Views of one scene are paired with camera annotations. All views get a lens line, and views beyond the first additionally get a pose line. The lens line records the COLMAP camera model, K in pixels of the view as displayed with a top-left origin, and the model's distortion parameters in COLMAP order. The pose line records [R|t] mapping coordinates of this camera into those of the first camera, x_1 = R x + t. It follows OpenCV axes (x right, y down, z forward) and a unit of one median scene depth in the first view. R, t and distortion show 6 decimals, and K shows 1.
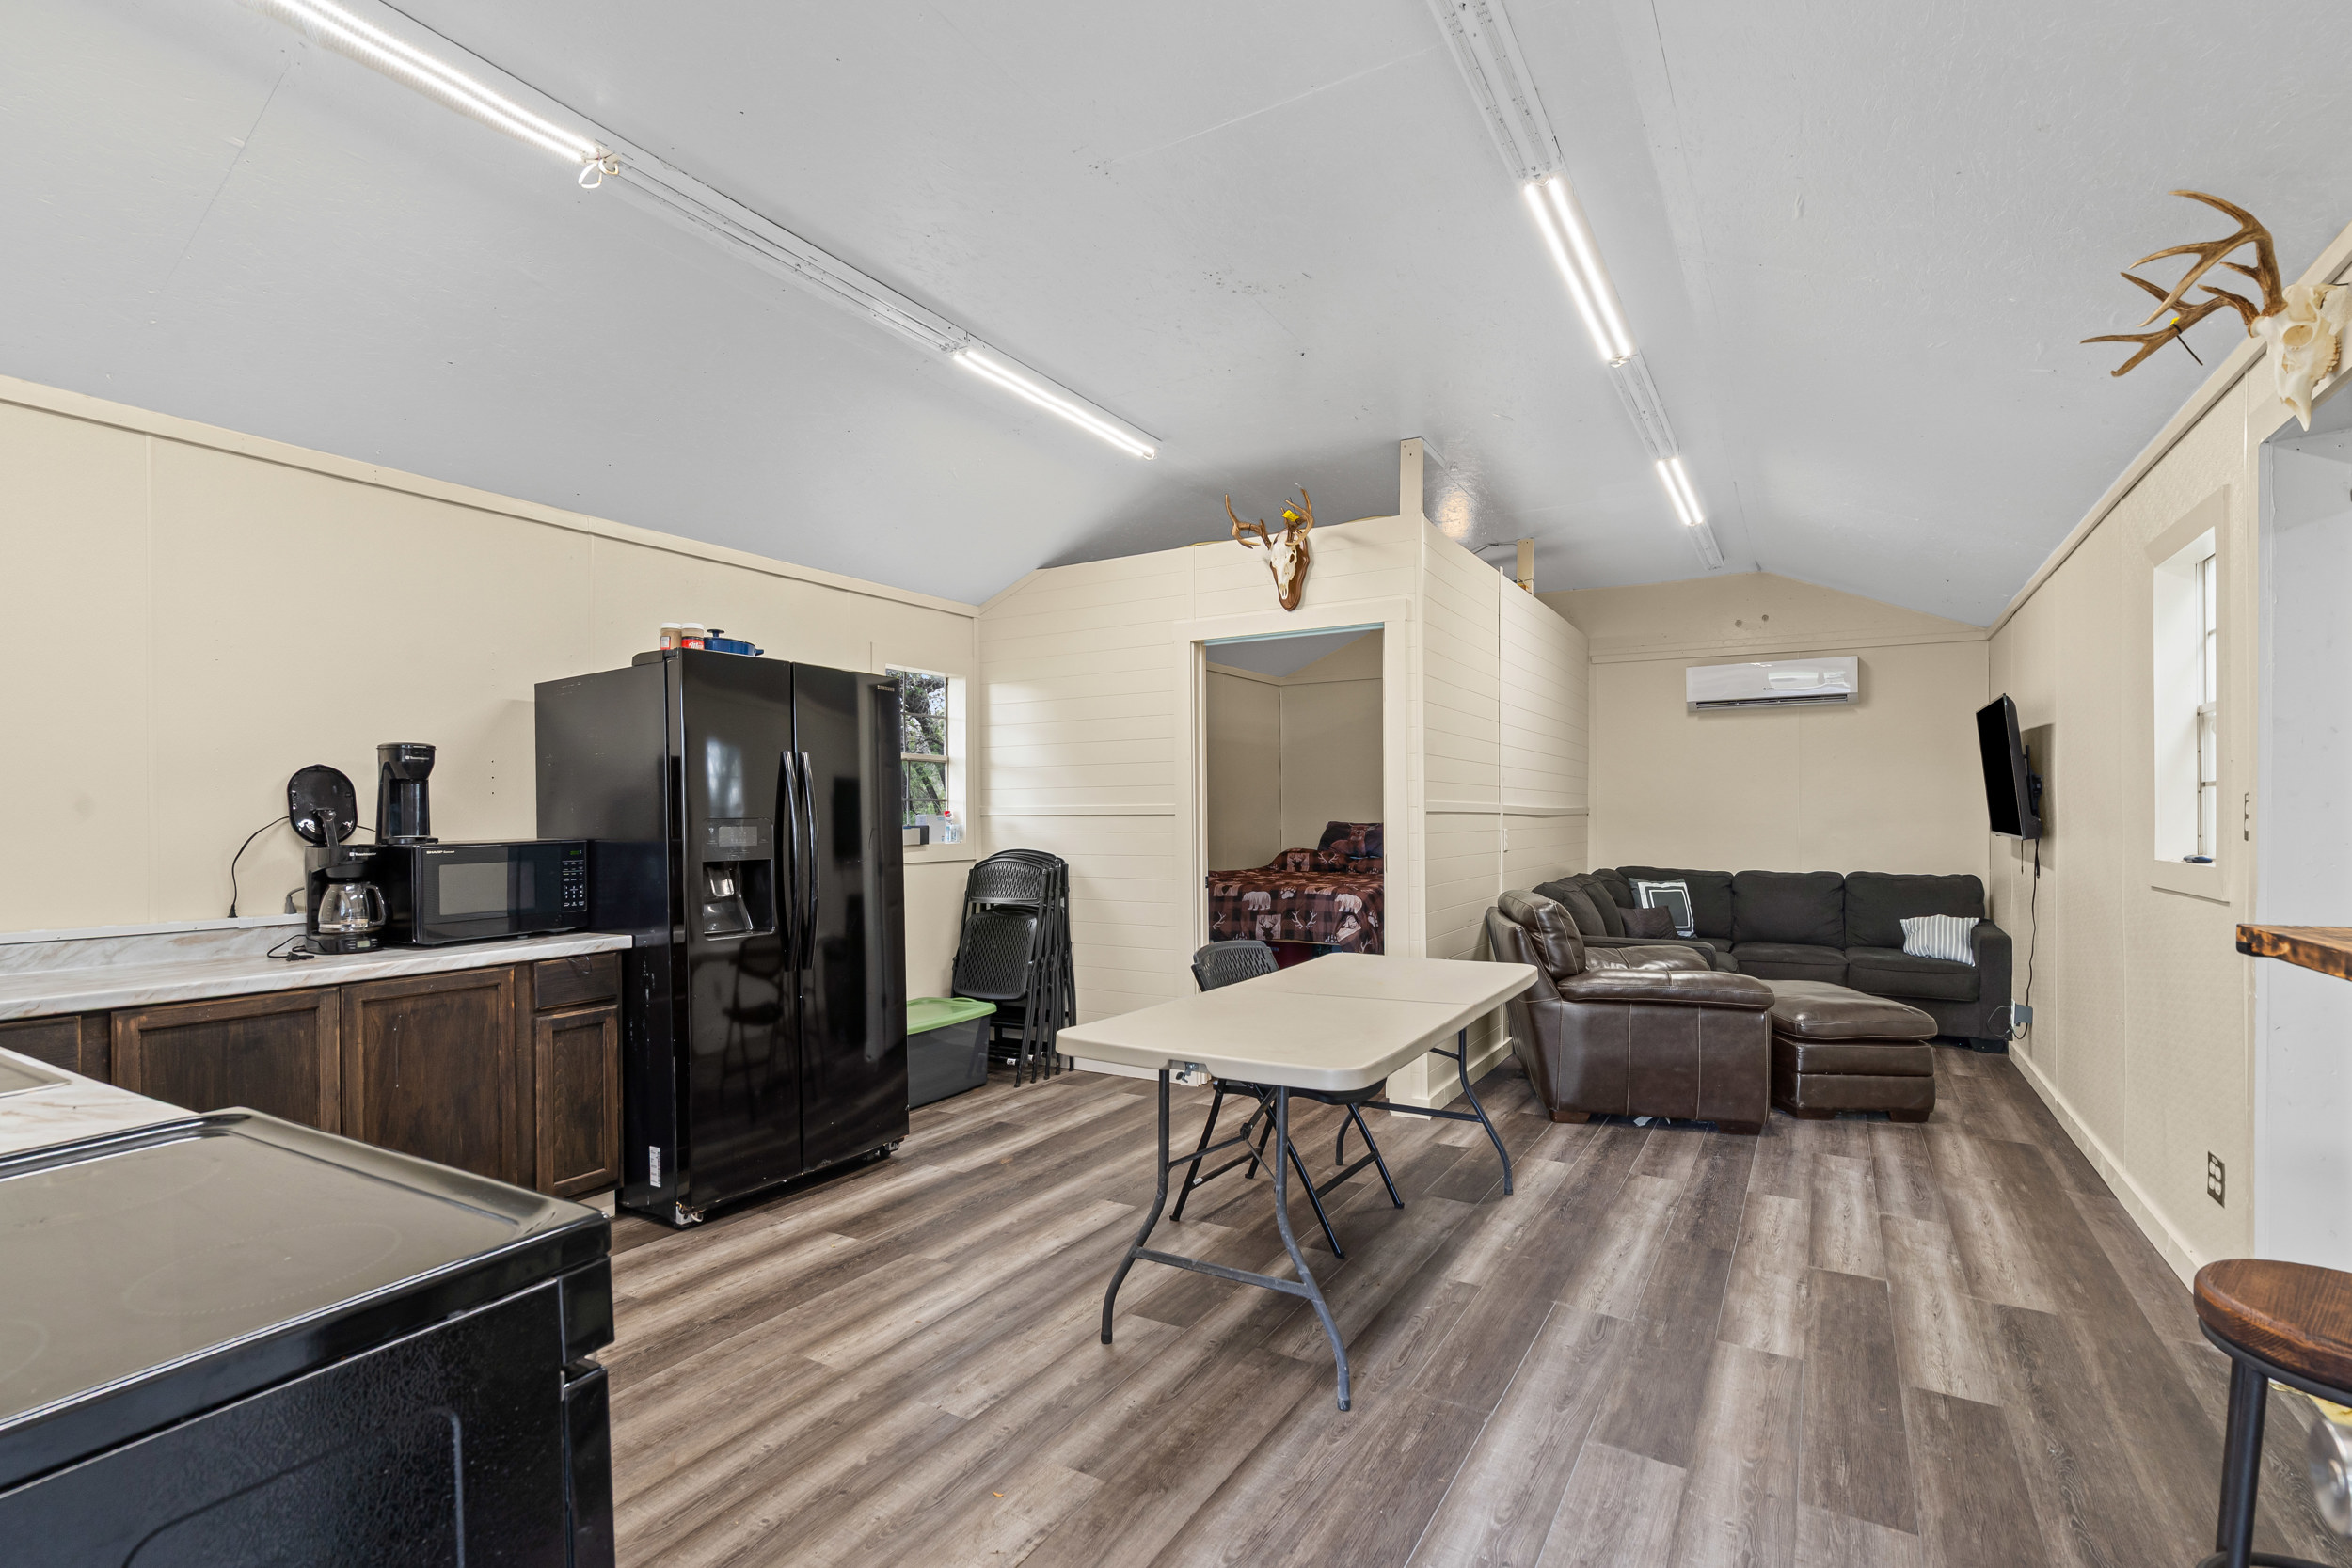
lens RADIAL K [[1083.8, 0, 1175.3], [0, 1083.8, 770.9], [0, 0, 1]] dist [0.004428, 0.001037]
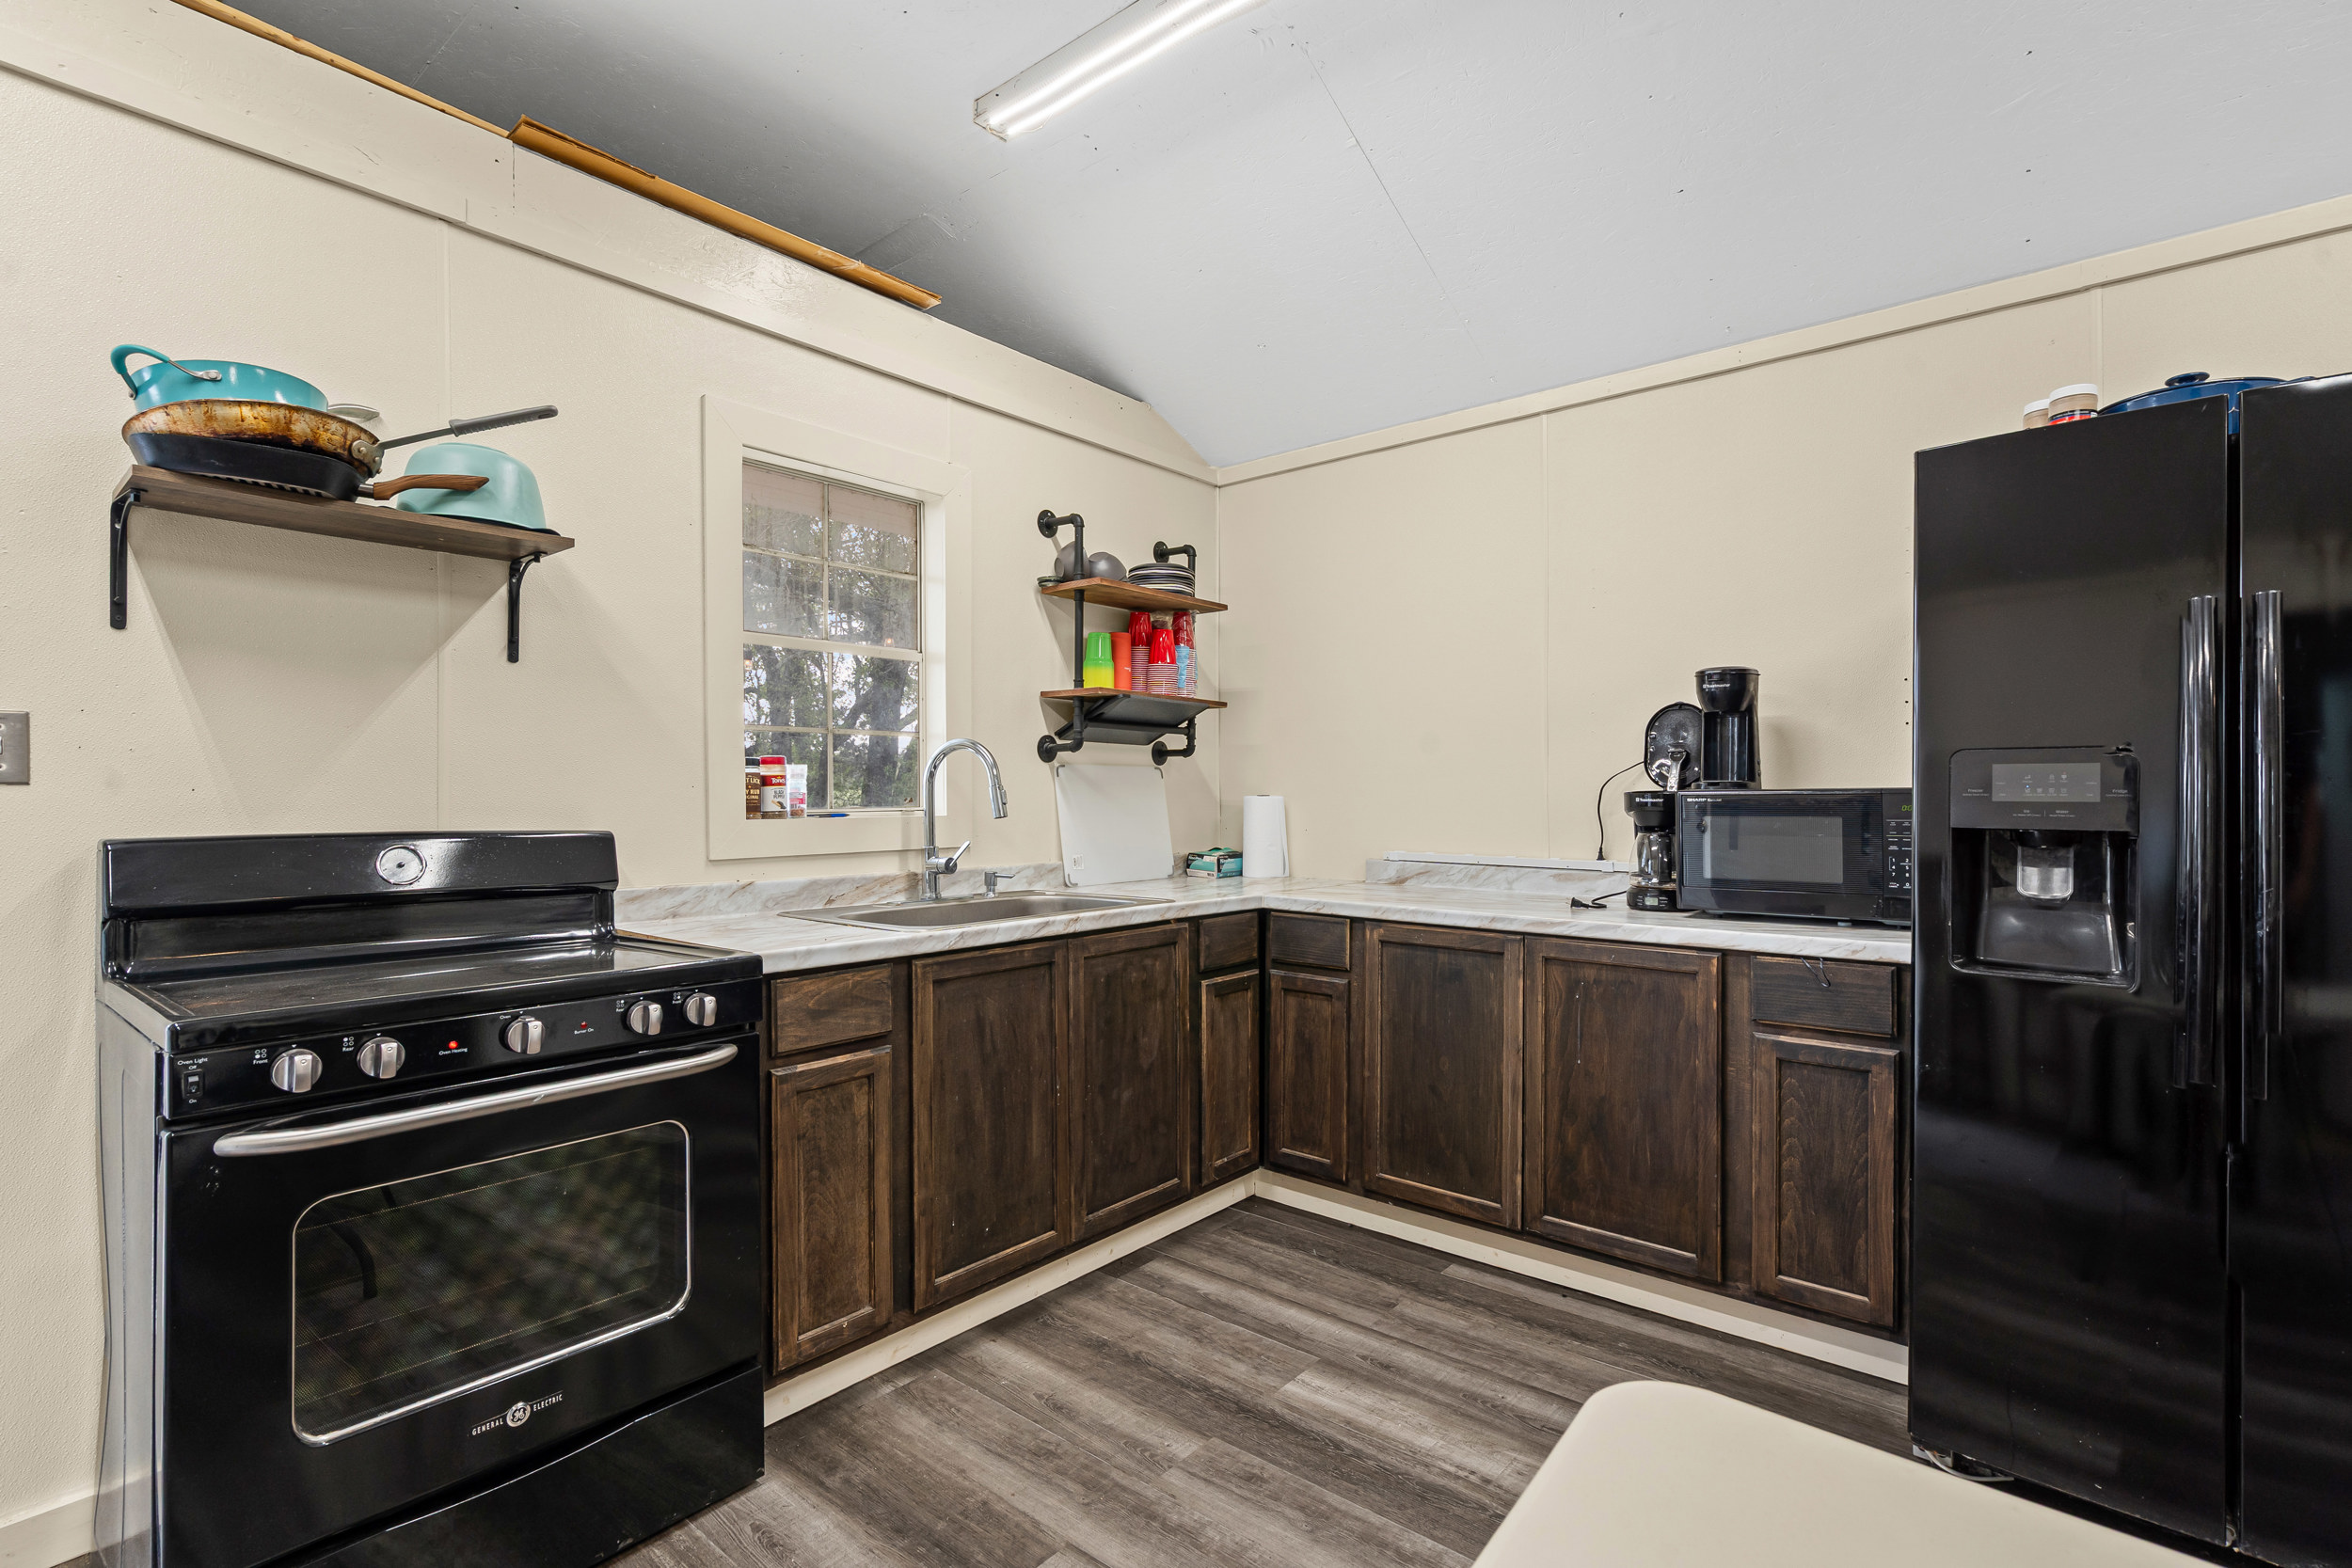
lens RADIAL K [[1083.8, 0, 1176.6], [0, 1083.8, 783.9], [0, 0, 1]] dist [0.004428, 0.001037]
pose [[-0.162685, 0.001313, -0.986677, 0.167259], [0.044148, 0.999007, -0.005950, 0.046751], [0.985690, -0.044528, -0.162581, 0.688396]]
